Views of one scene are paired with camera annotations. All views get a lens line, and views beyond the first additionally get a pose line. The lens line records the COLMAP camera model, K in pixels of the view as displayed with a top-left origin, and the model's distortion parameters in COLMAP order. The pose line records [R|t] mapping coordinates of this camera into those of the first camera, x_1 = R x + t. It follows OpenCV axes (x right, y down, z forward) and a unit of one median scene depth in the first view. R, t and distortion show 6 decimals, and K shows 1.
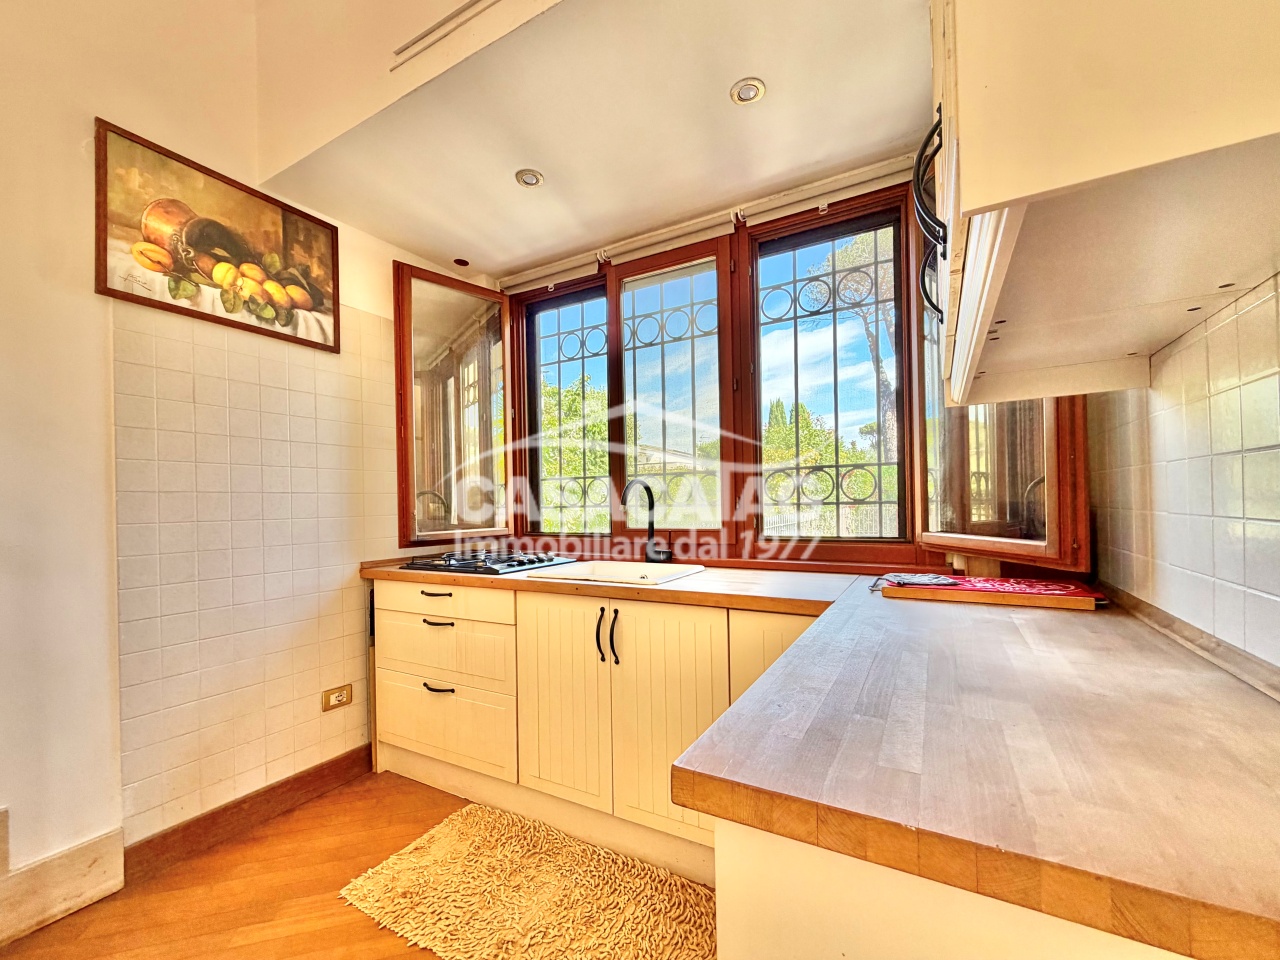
lens RADIAL K [[510.5, 0, 617.0], [0, 510.5, 502.1], [0, 0, 1]] dist [-0.000072, 0.000312]
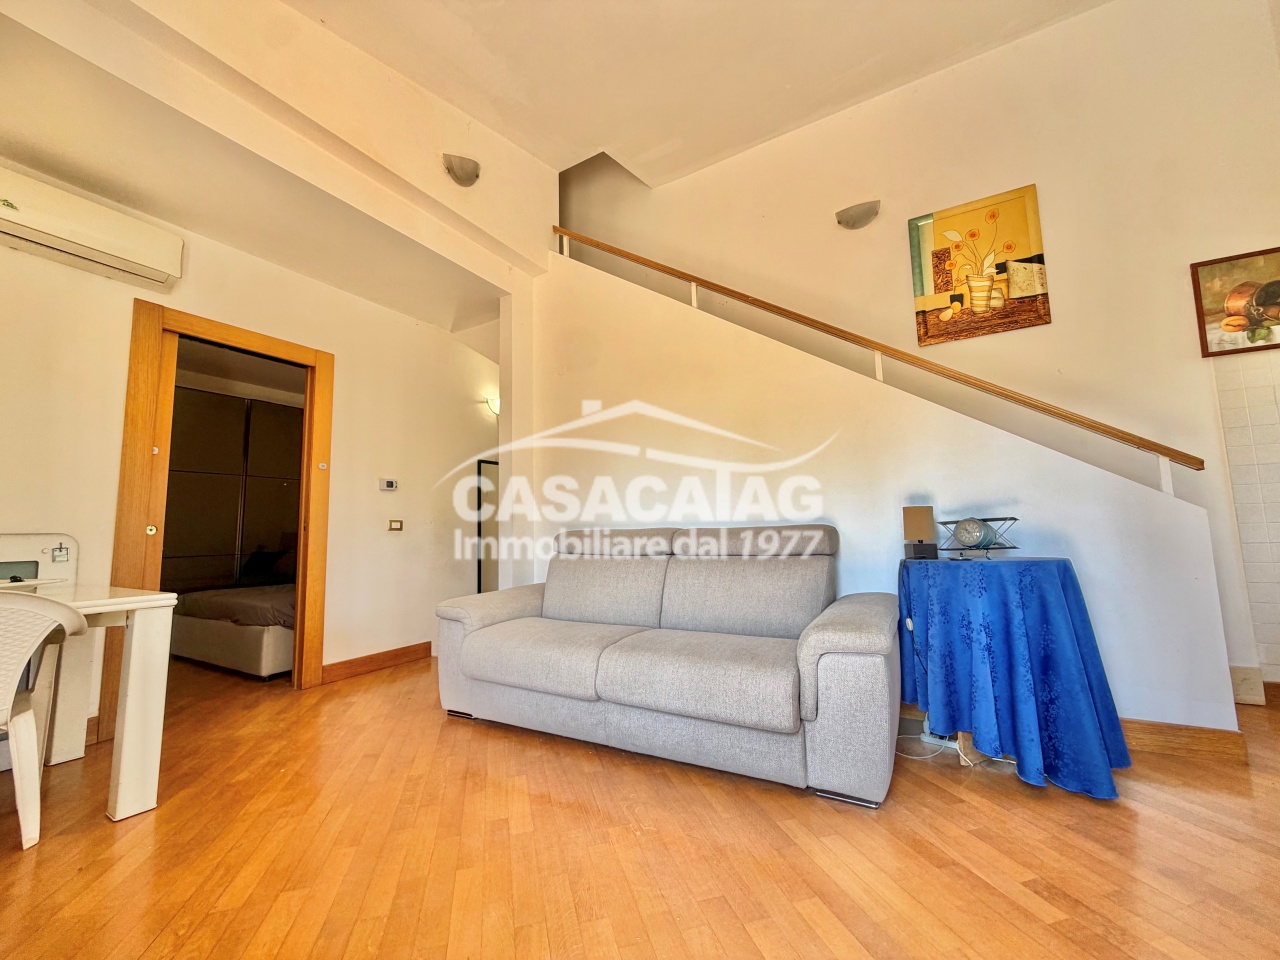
lens RADIAL K [[510.5, 0, 641.1], [0, 510.5, 477.1], [0, 0, 1]] dist [-0.000072, 0.000312]
pose [[-0.003153, -0.087153, -0.996190, 0.724036], [0.030044, 0.995737, -0.087209, 0.106661], [0.999544, -0.030205, -0.000521, -0.962772]]
